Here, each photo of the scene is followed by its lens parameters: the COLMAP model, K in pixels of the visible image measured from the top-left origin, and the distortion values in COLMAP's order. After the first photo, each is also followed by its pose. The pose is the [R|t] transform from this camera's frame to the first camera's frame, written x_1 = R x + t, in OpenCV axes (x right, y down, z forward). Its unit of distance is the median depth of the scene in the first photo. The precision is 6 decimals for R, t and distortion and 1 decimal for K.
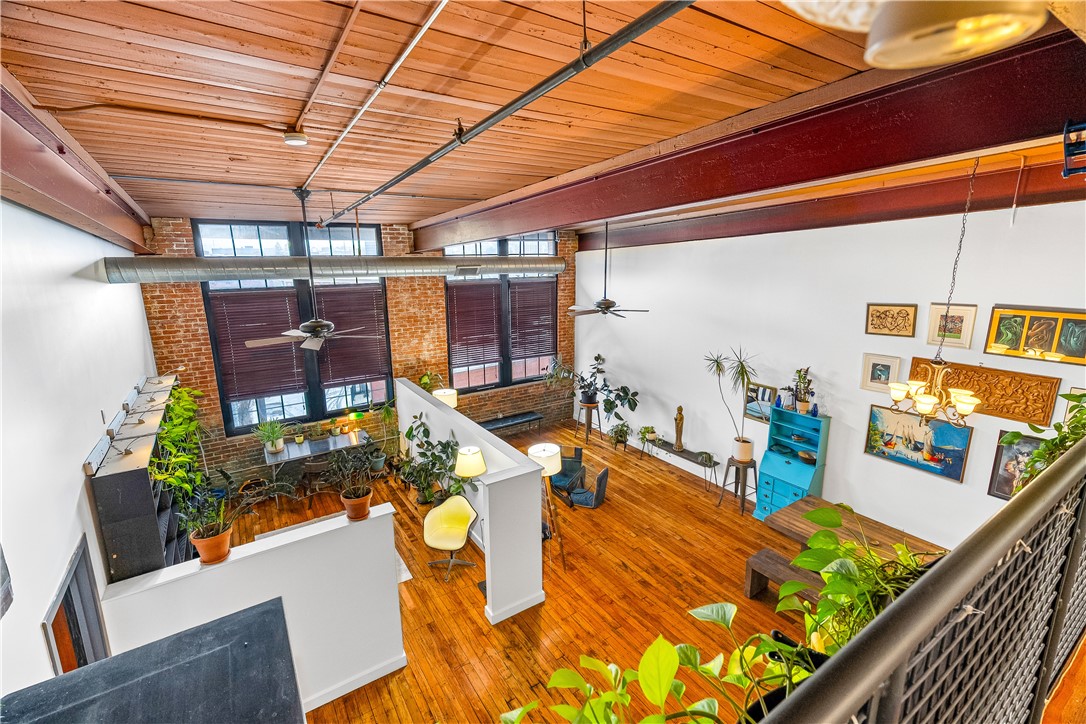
lens RADIAL K [[485.2, 0, 542.6], [0, 485.2, 360.2], [0, 0, 1]] dist [0.022541, 0.000540]
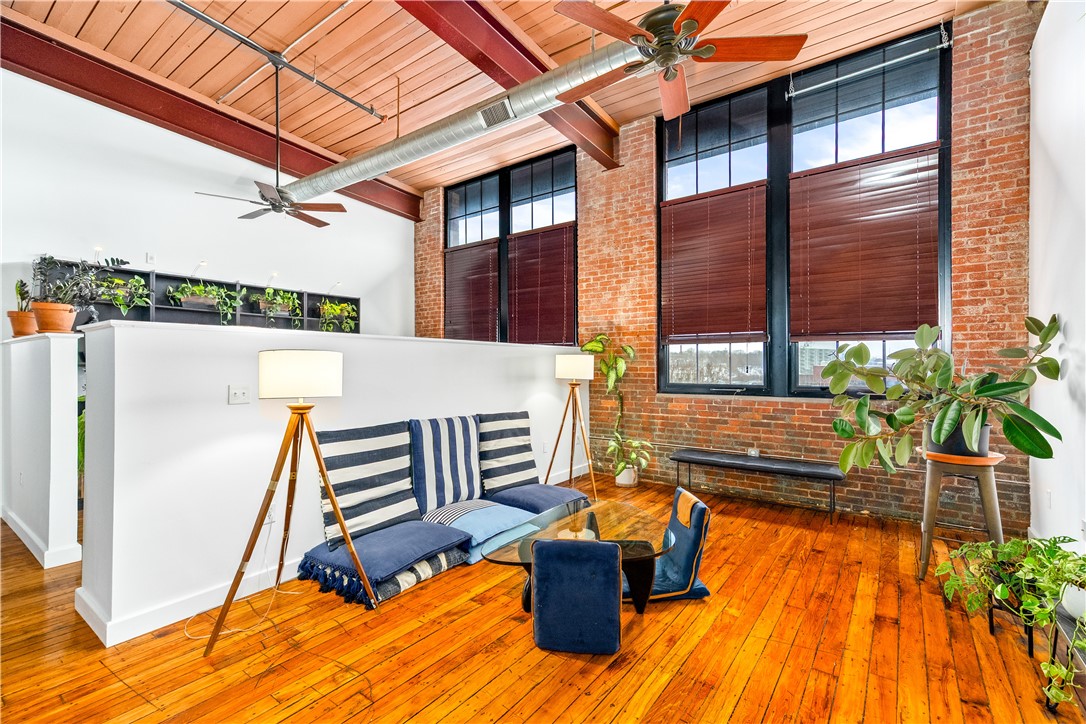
lens RADIAL K [[485.2, 0, 543.6], [0, 485.2, 354.7], [0, 0, 1]] dist [0.022541, 0.000540]
pose [[0.346062, -0.015435, -0.938085, 0.438174], [-0.204594, 0.974560, -0.091511, 0.155627], [0.915632, 0.223595, 0.334100, 0.911321]]
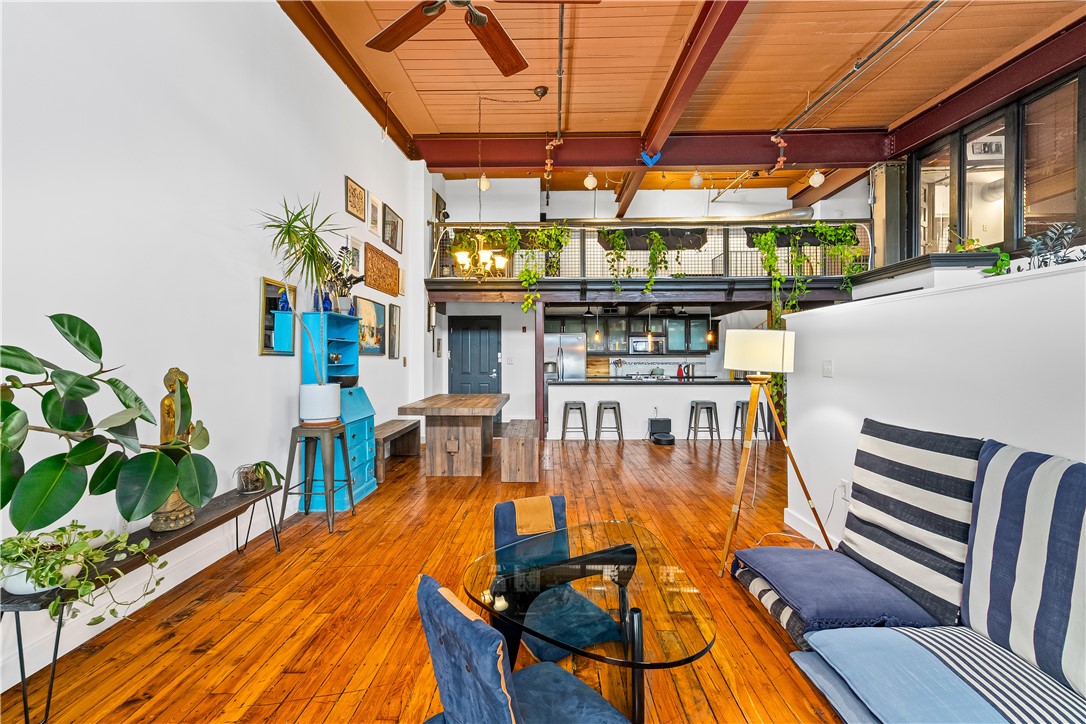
lens RADIAL K [[485.2, 0, 539.8], [0, 485.2, 350.5], [0, 0, 1]] dist [0.022541, 0.000540]
pose [[-0.822562, 0.013348, 0.568519, -0.084198], [0.130601, 0.977437, 0.166011, 0.074637], [-0.553476, 0.210803, -0.805746, 1.340493]]
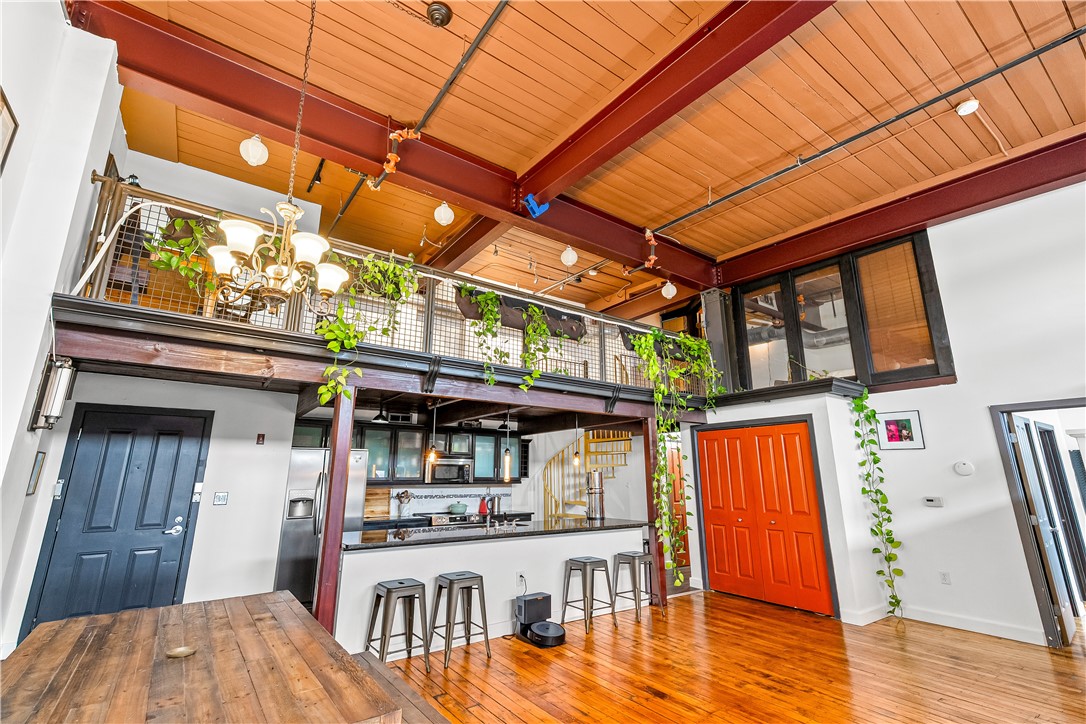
lens RADIAL K [[485.2, 0, 539.7], [0, 485.2, 360.0], [0, 0, 1]] dist [0.022541, 0.000540]
pose [[-0.999407, -0.006221, -0.033858, 0.324977], [-0.005596, 0.999813, -0.018524, 0.126946], [0.033967, -0.018323, -0.999255, 1.028079]]
